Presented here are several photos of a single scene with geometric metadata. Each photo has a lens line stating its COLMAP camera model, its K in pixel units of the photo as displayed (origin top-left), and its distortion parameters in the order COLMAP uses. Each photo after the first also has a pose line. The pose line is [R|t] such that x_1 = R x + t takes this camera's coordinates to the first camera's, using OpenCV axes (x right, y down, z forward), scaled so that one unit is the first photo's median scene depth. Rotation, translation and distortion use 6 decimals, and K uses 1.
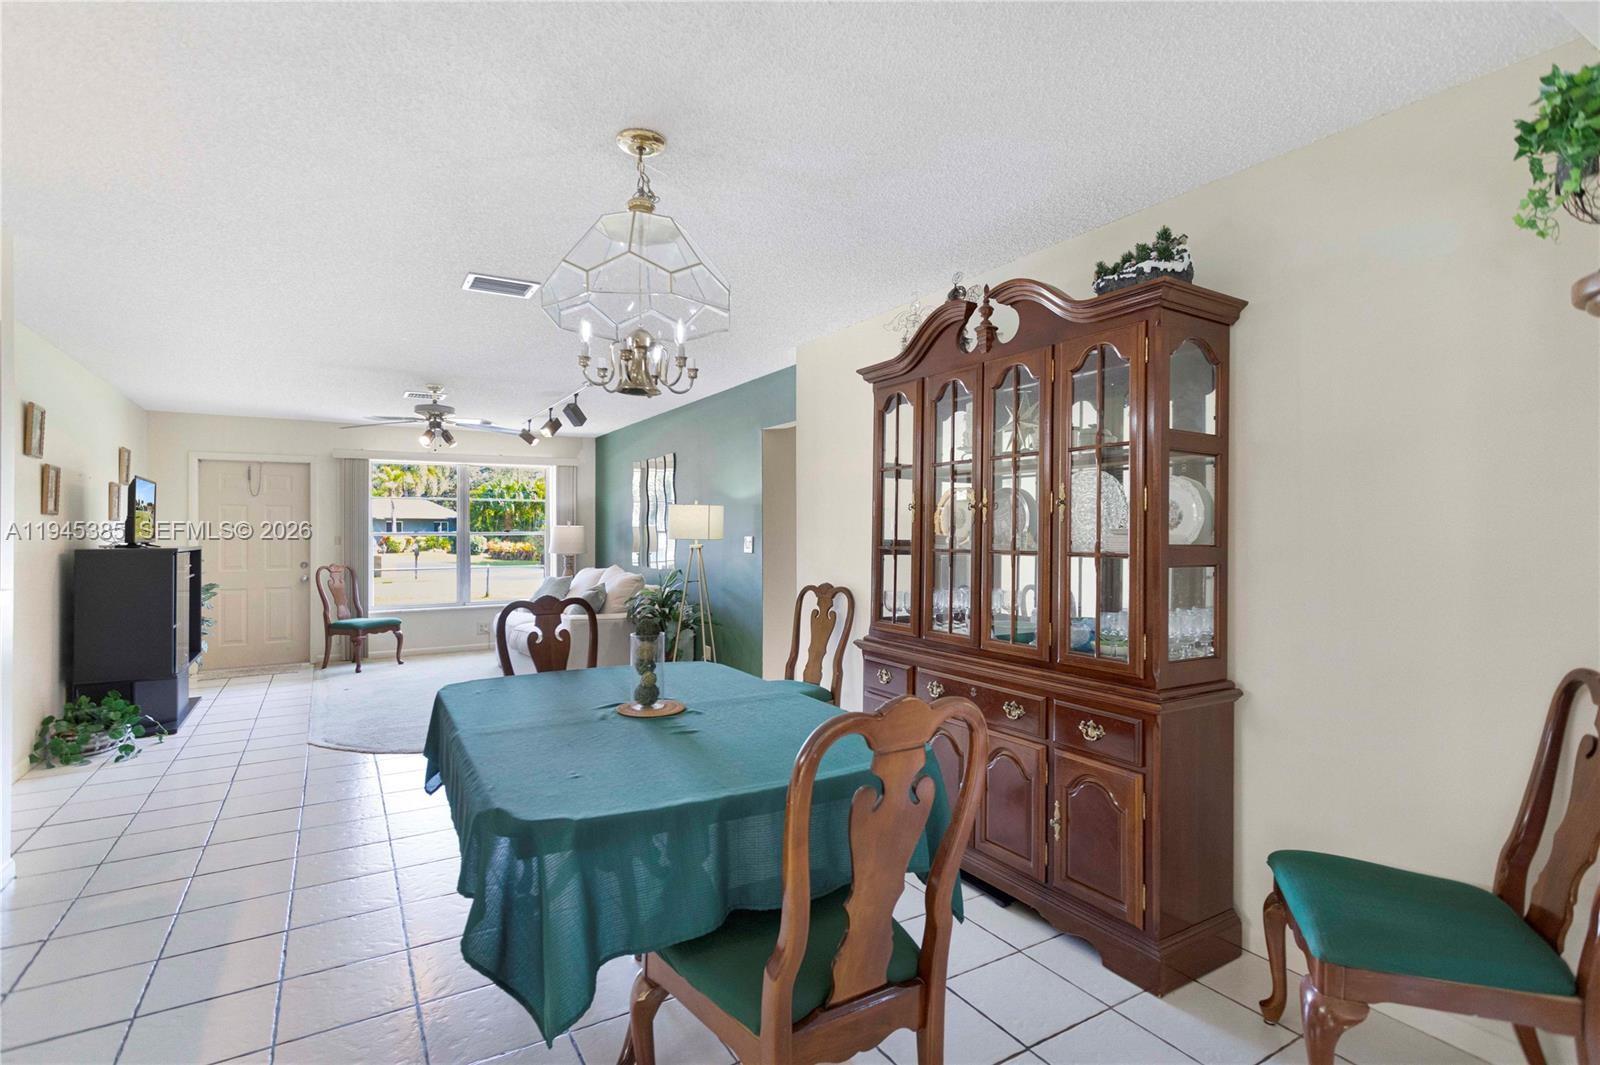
lens RADIAL K [[775.1, 0, 794.4], [0, 775.1, 526.5], [0, 0, 1]] dist [-0.000255, 0.000072]
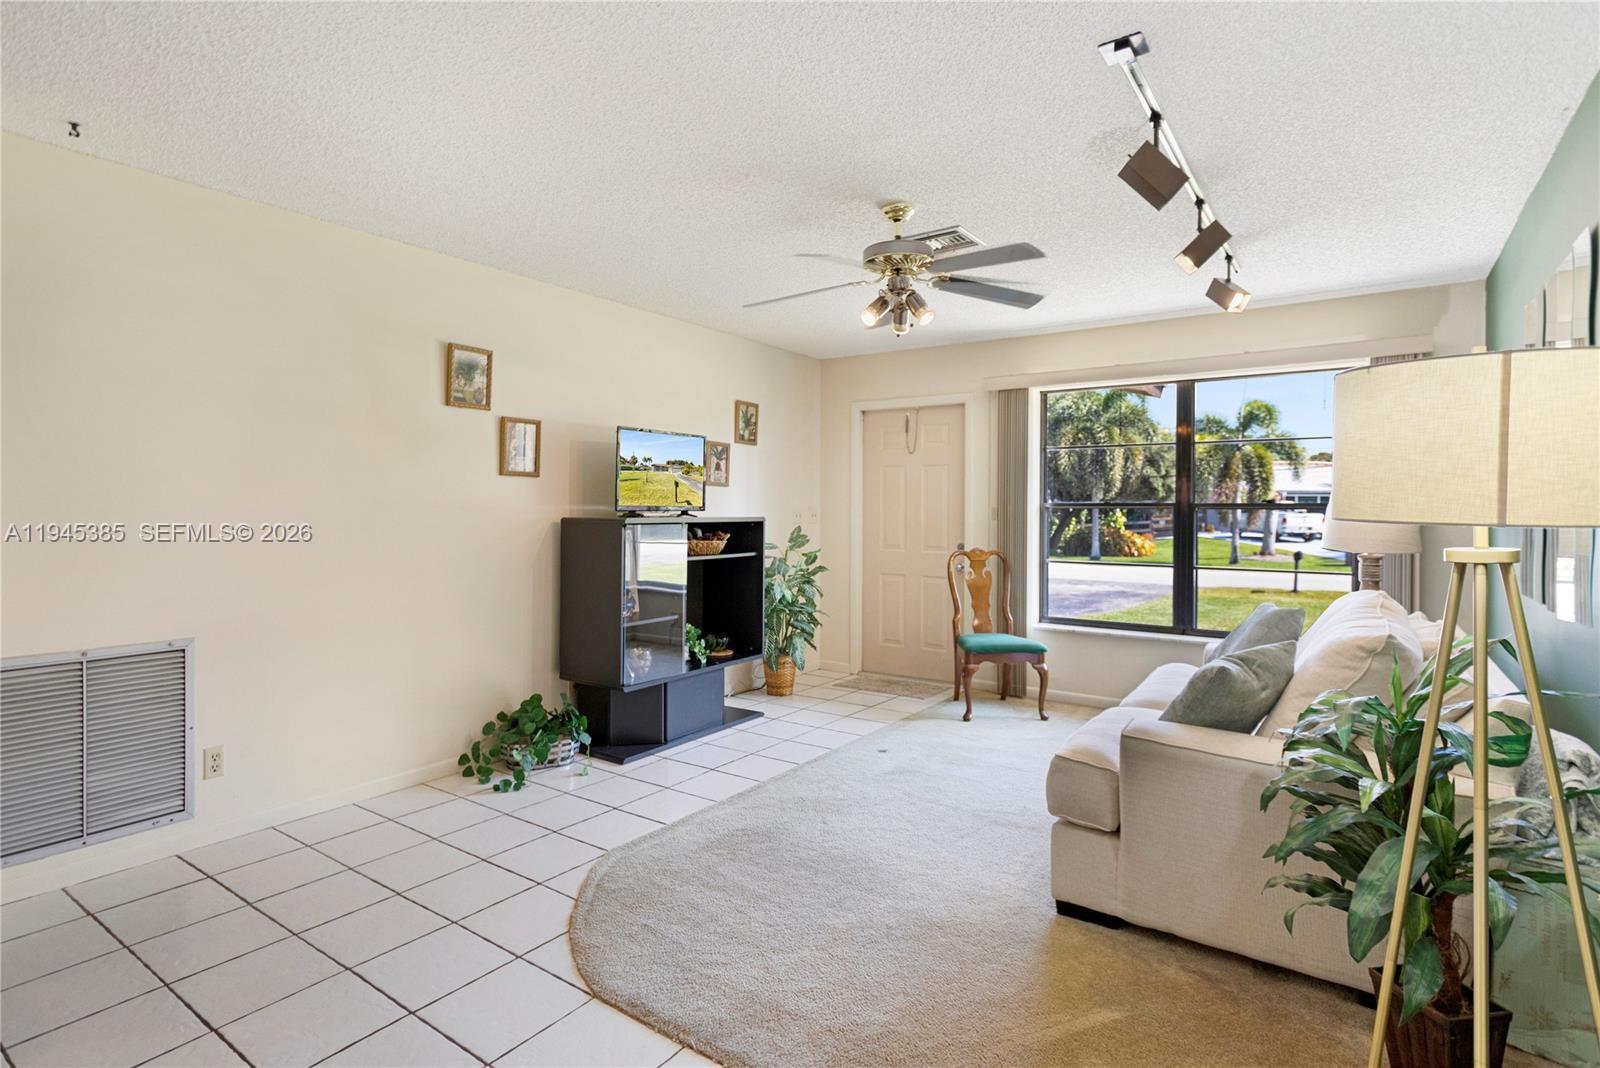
lens RADIAL K [[836.7, 0, 800.1], [0, 836.7, 510.8], [0, 0, 1]] dist [0.000286, 0.000087]
pose [[0.393218, 0.008921, -0.919402, 0.014713], [-0.002069, 0.999959, 0.008818, 0.010014], [0.919443, -0.001565, 0.393220, 0.593634]]
